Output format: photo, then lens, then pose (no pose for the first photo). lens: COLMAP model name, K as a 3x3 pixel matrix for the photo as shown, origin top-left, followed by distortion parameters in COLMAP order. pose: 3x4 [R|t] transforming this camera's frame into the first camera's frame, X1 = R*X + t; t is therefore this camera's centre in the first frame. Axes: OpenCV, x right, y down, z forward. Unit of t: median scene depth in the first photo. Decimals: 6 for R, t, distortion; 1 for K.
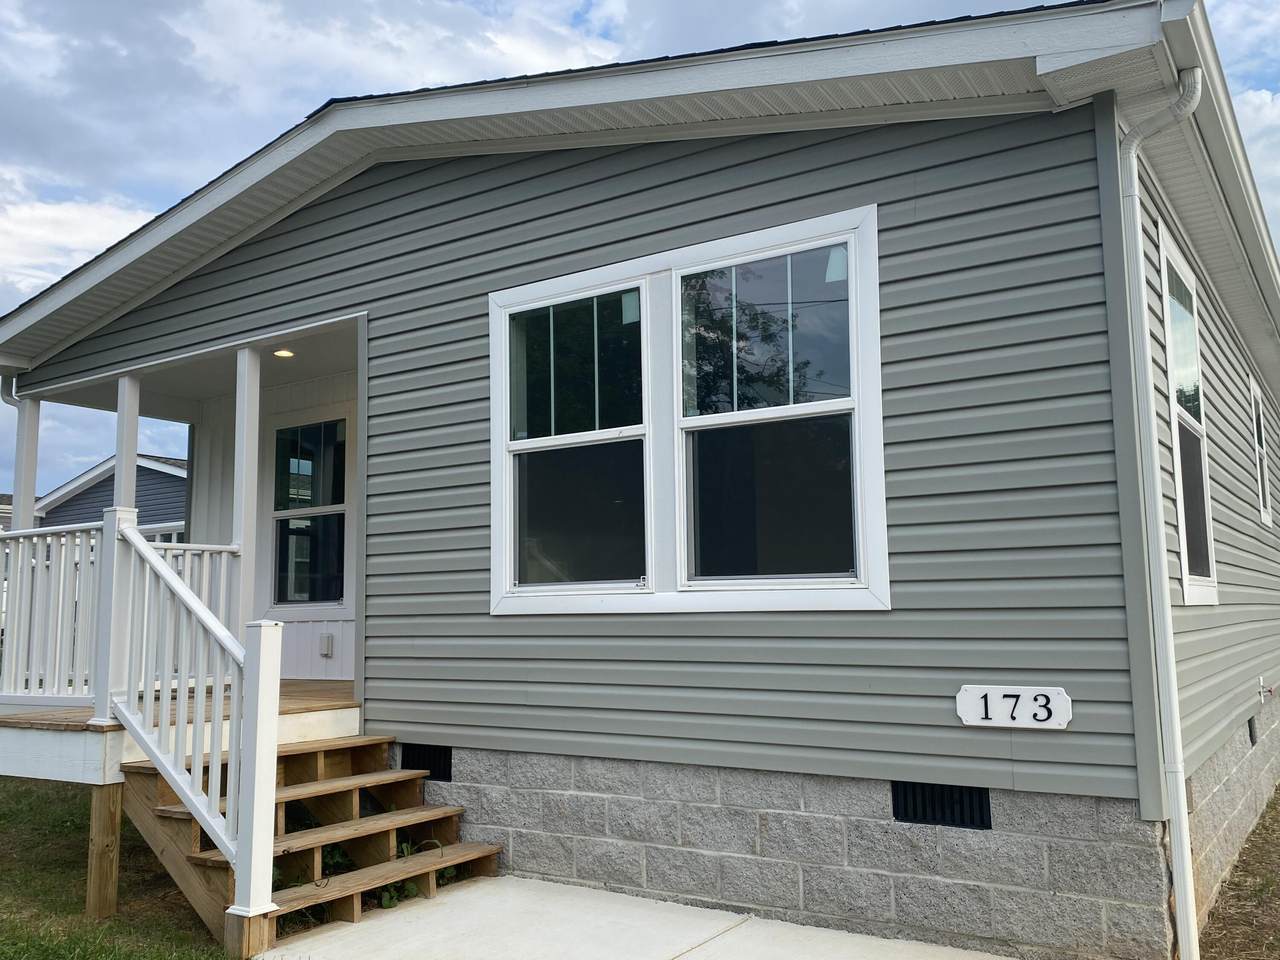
lens RADIAL K [[1105.8, 0, 640.0], [0, 1105.8, 480.0], [0, 0, 1]] dist [0.009840, 0.010516]
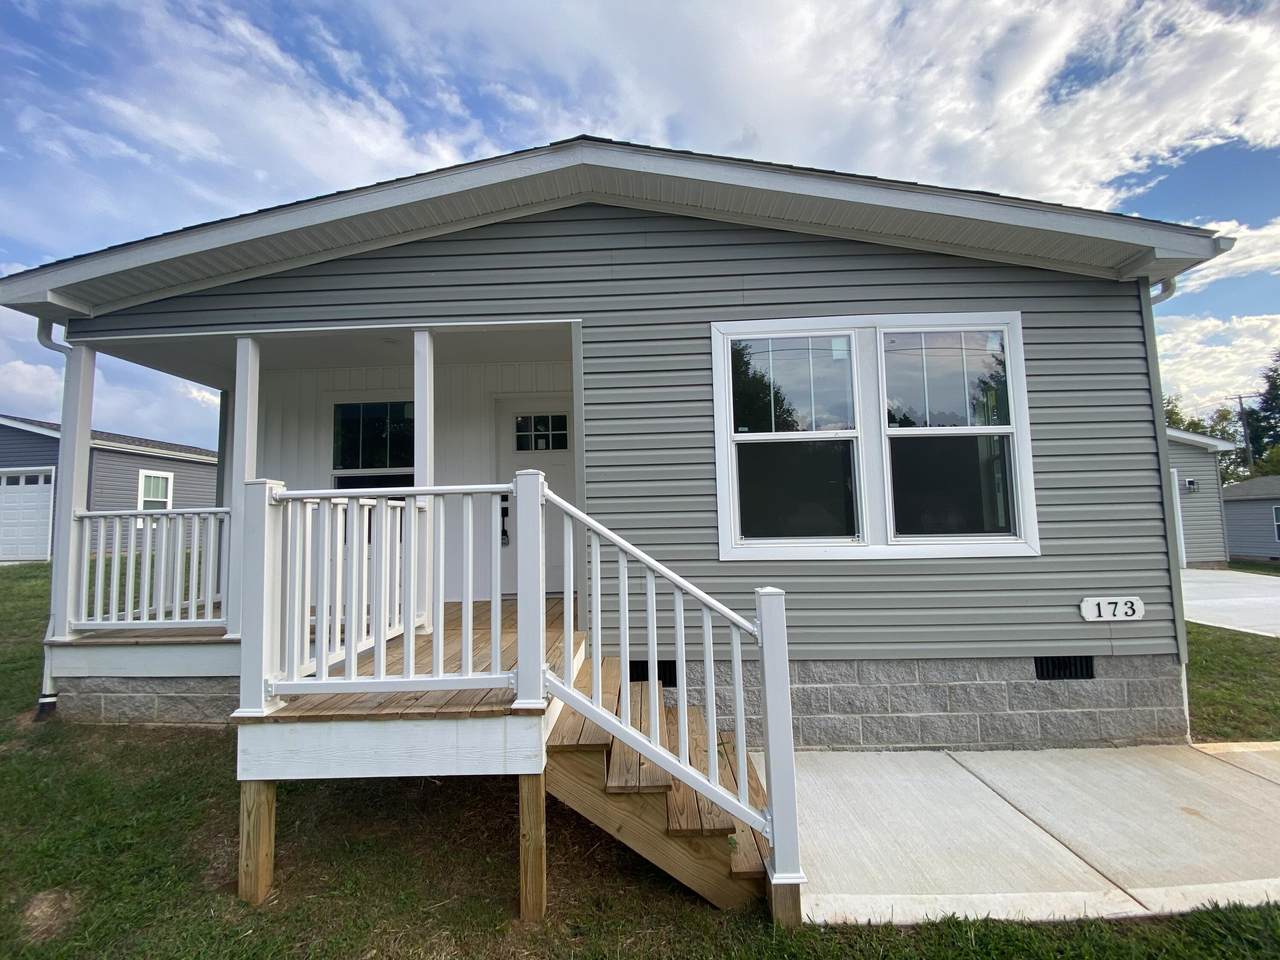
lens RADIAL K [[525.5, 0, 640.0], [0, 525.5, 480.0], [0, 0, 1]] dist [0.000346, -0.008094]
pose [[0.847844, 0.036532, 0.528985, -0.664630], [-0.053296, 0.998443, 0.016469, 0.021134], [-0.527560, -0.042156, 0.848471, 0.608971]]
